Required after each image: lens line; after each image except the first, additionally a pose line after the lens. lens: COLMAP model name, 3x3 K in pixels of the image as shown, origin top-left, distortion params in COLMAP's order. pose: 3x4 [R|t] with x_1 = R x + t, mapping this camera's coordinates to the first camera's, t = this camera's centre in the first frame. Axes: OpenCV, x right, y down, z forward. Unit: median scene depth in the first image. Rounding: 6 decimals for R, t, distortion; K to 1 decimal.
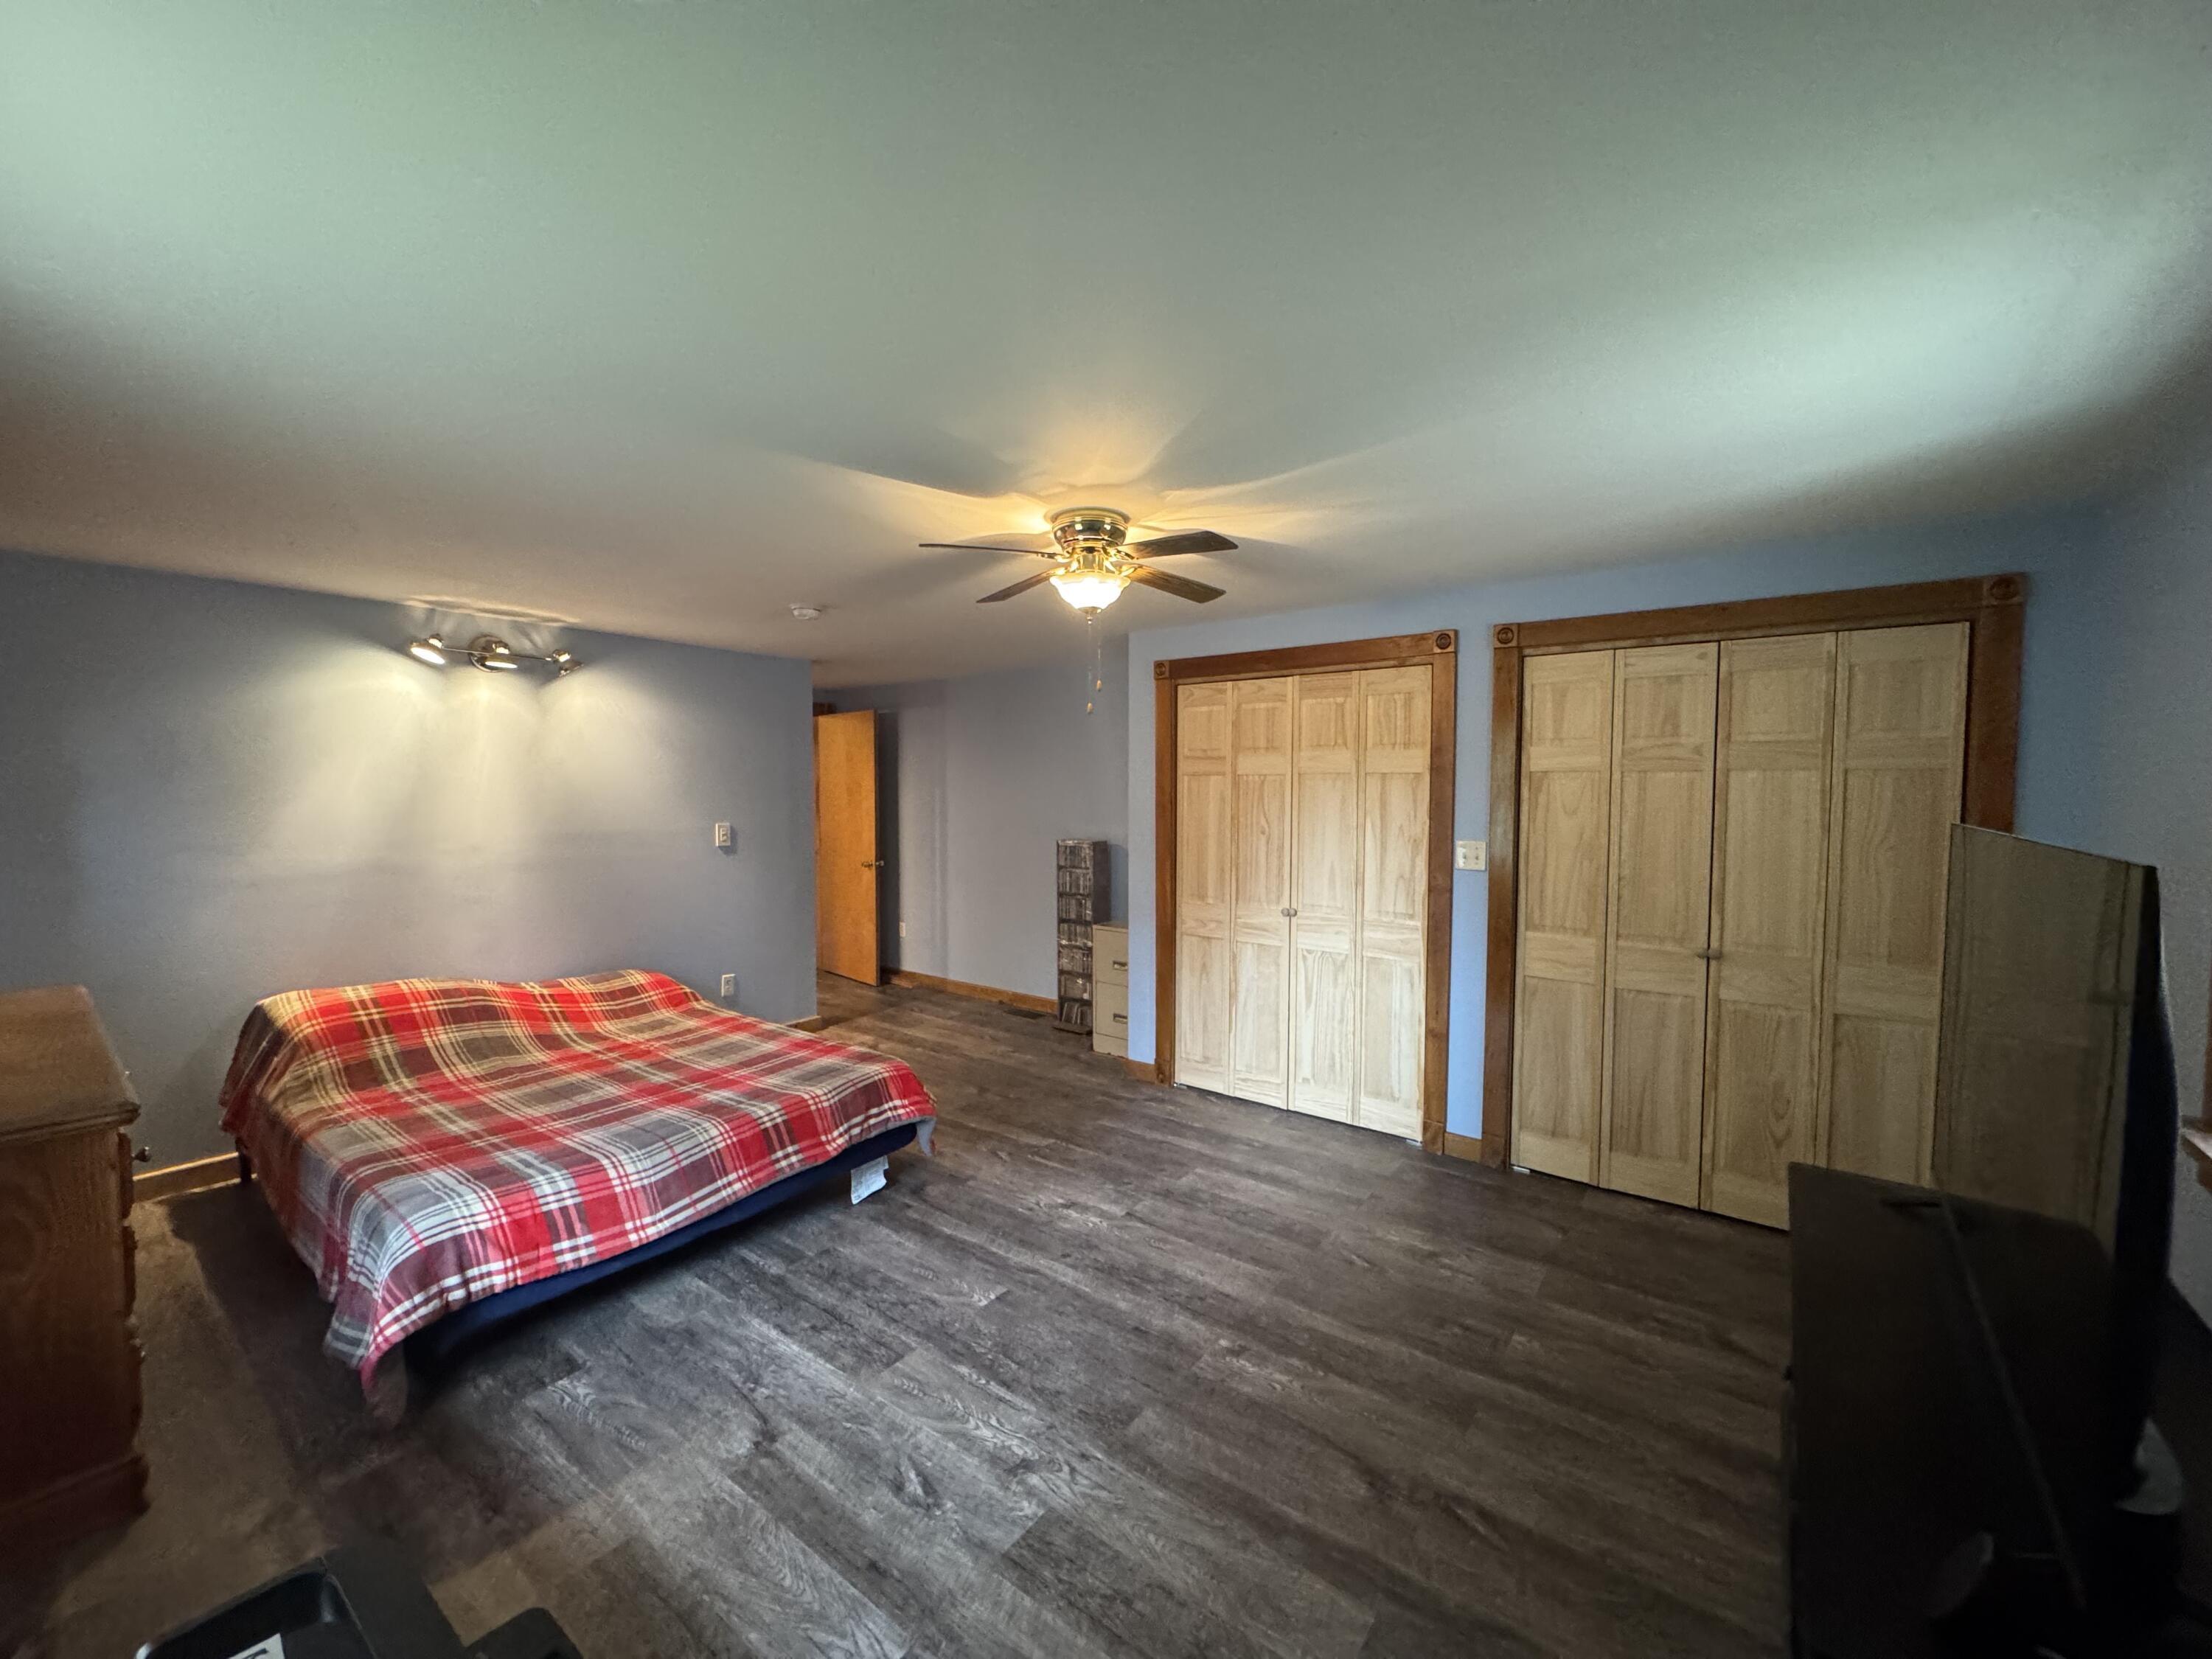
lens RADIAL K [[877.7, 0, 1106.0], [0, 877.7, 829.5], [0, 0, 1]] dist [-0.002302, 0.000397]
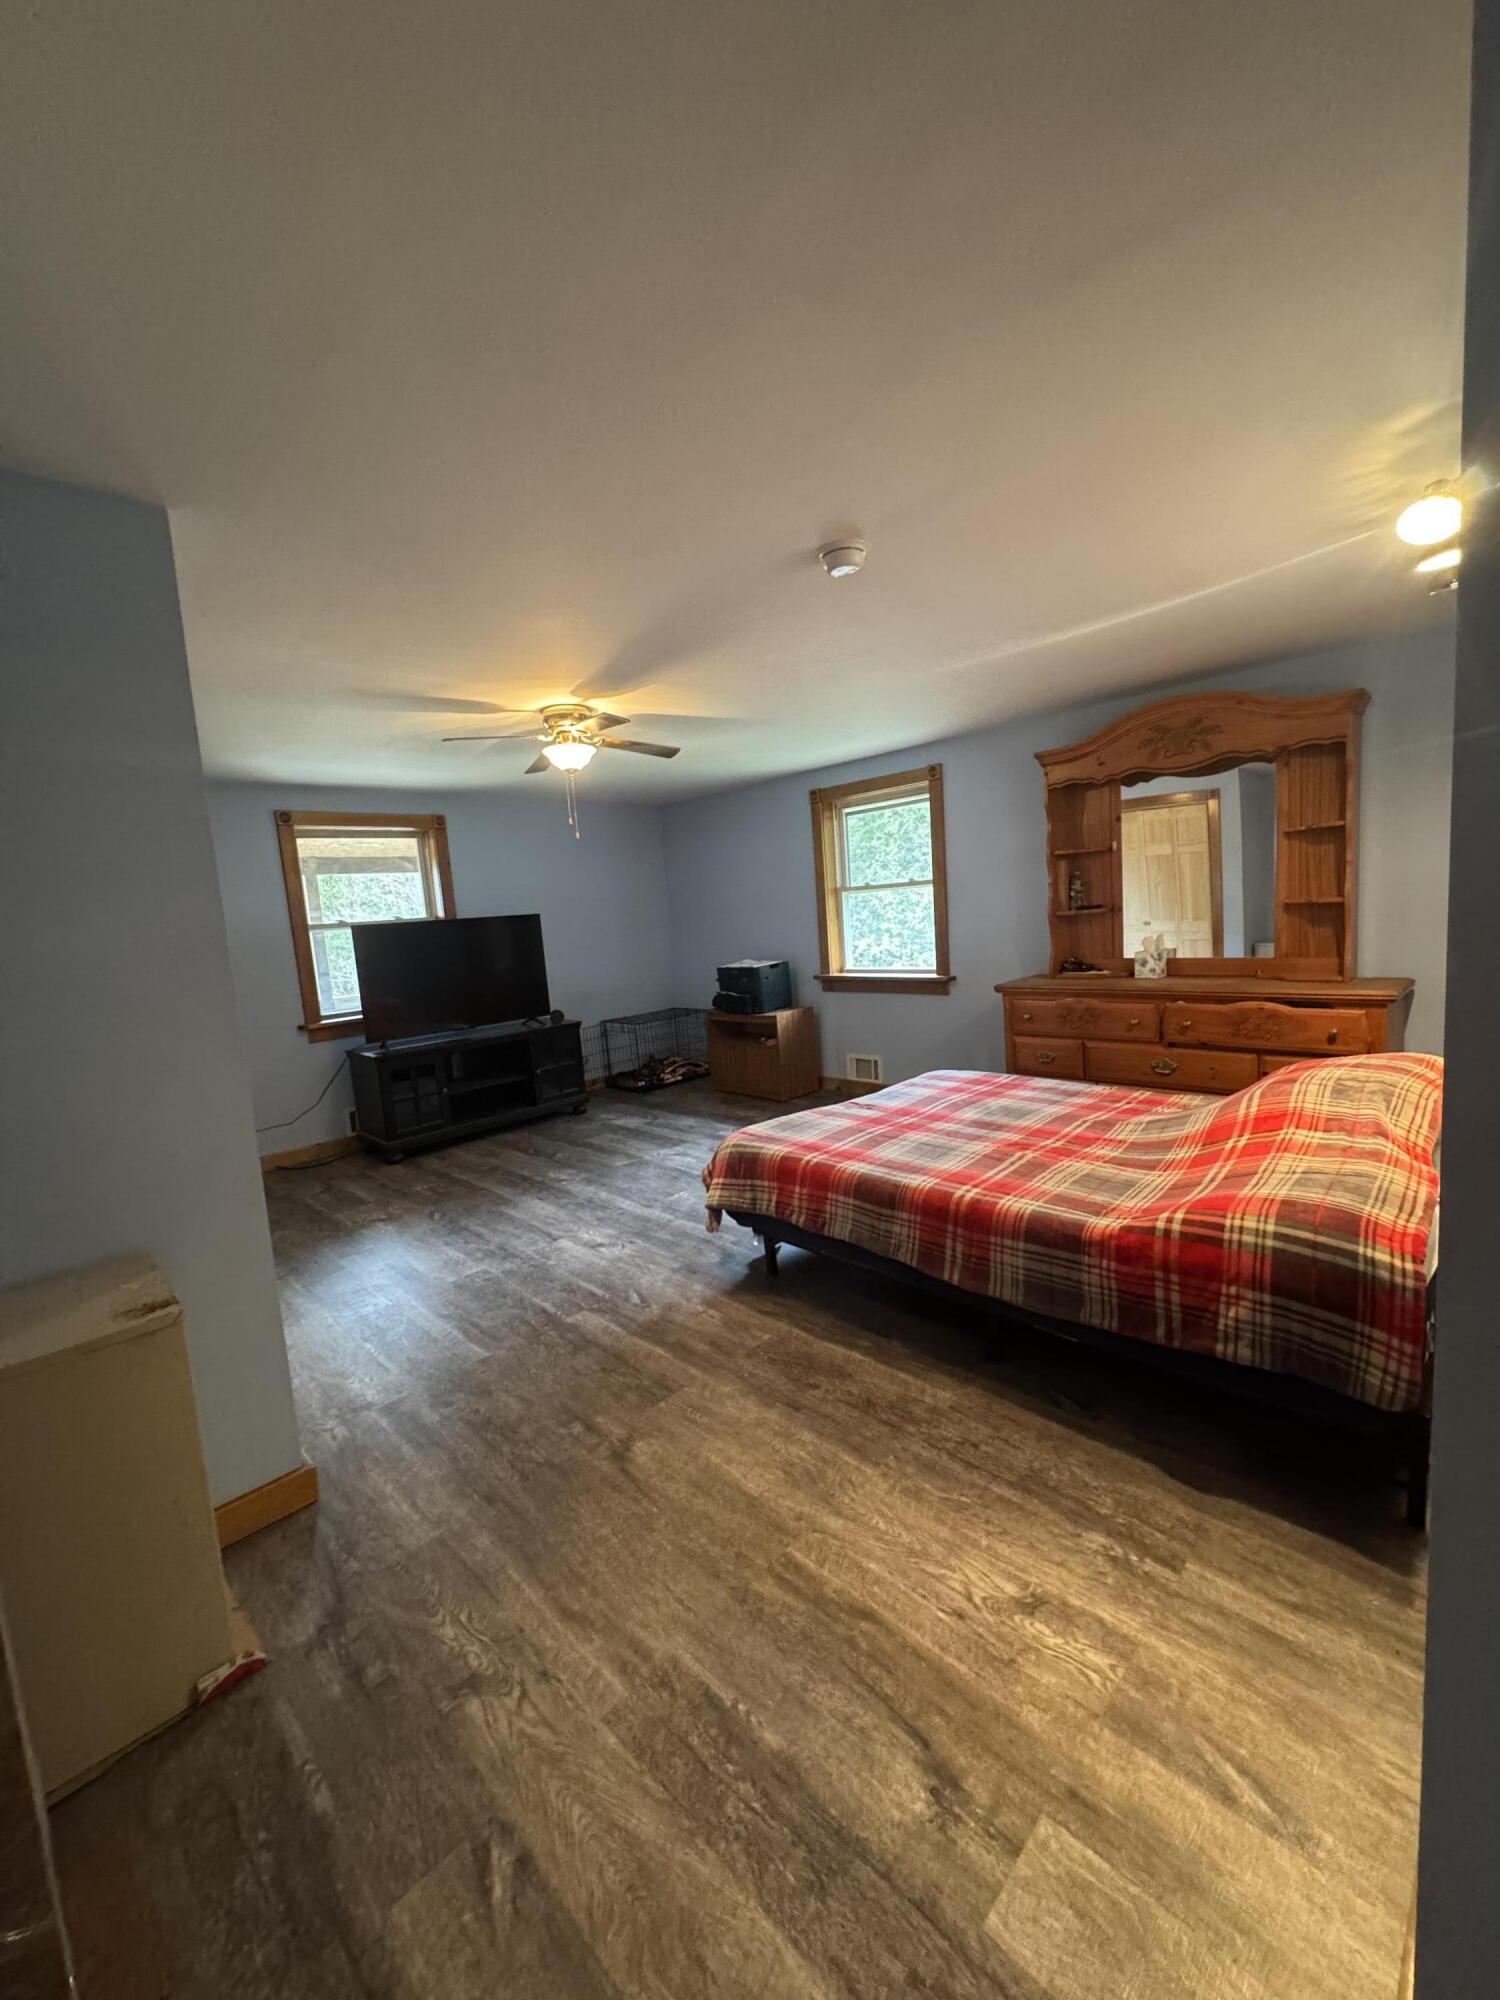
lens RADIAL K [[793.5, 0, 750.0], [0, 793.5, 1000.0], [0, 0, 1]] dist [-0.002302, 0.000397]
pose [[-0.988526, 0.045158, 0.144141, -0.408051], [0.067127, 0.986191, 0.151397, -0.042747], [-0.135314, 0.159336, -0.977907, 1.947974]]
